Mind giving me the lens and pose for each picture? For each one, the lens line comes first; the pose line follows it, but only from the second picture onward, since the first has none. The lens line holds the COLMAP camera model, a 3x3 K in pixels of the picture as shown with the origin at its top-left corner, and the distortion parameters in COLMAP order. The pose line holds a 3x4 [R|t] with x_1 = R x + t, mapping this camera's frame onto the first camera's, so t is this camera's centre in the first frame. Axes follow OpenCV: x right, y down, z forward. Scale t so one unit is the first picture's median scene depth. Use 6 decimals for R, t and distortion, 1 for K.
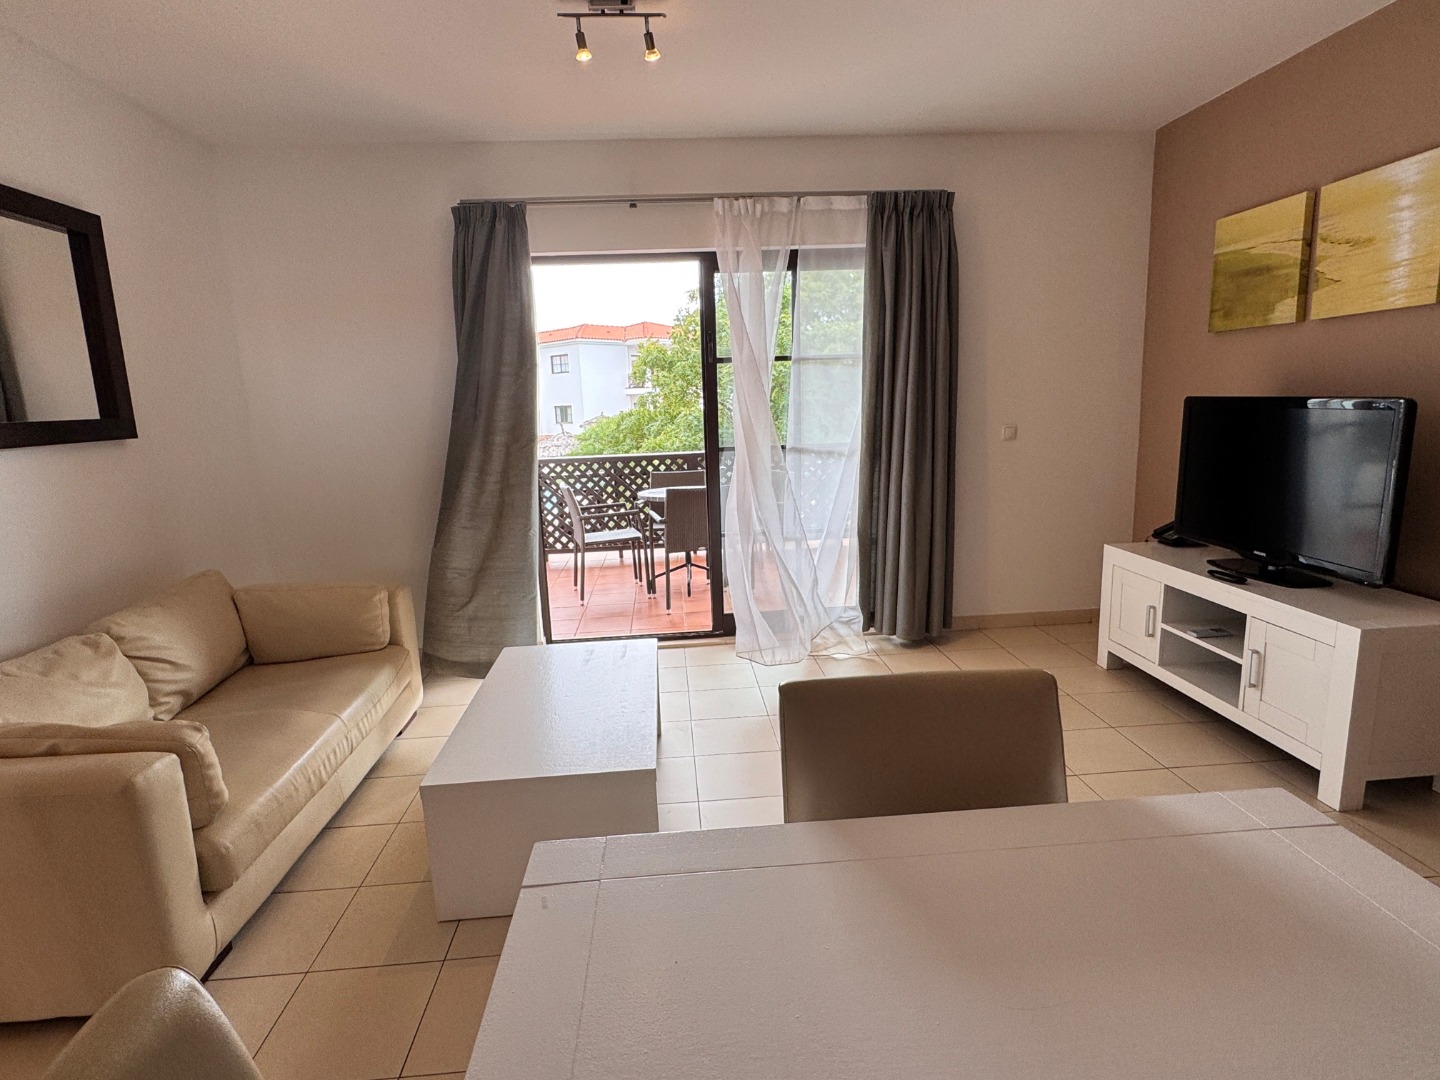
lens RADIAL K [[724.5, 0, 720.0], [0, 724.5, 540.0], [0, 0, 1]] dist [-0.000632, -0.000019]
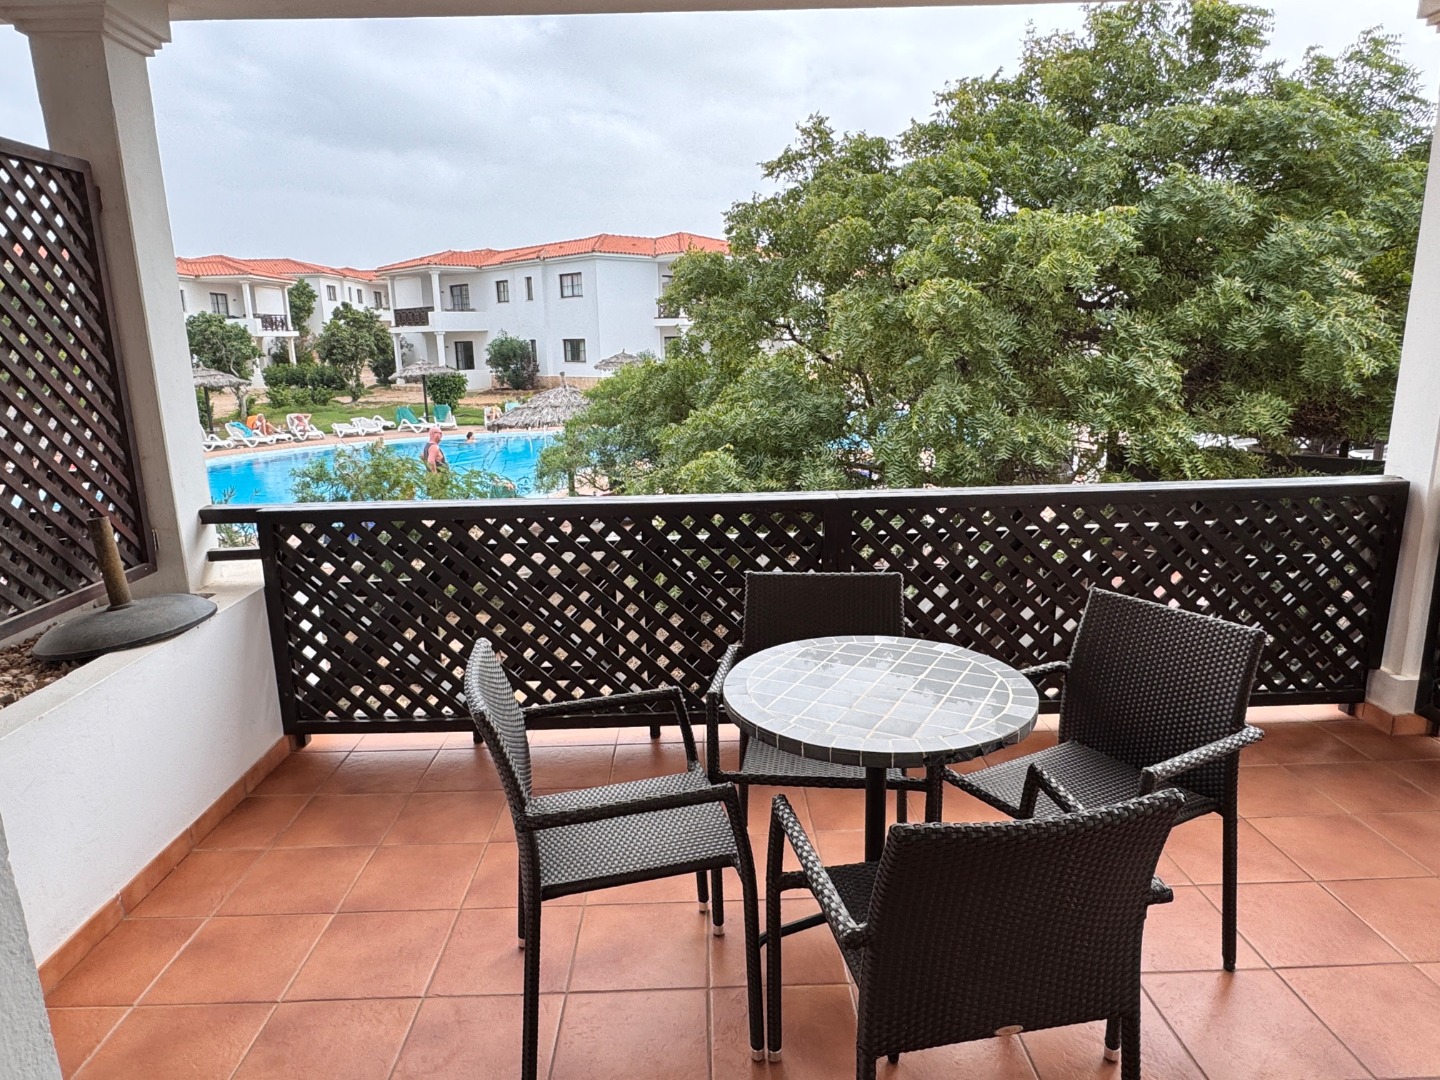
lens RADIAL K [[902.4, 0, 720.0], [0, 902.4, 540.0], [0, 0, 1]] dist [0.004275, -0.000987]
pose [[0.998357, 0.027253, -0.050409, -0.076600], [-0.025549, 0.999091, 0.034132, -0.109835], [0.051293, -0.032788, 0.998145, 0.491103]]
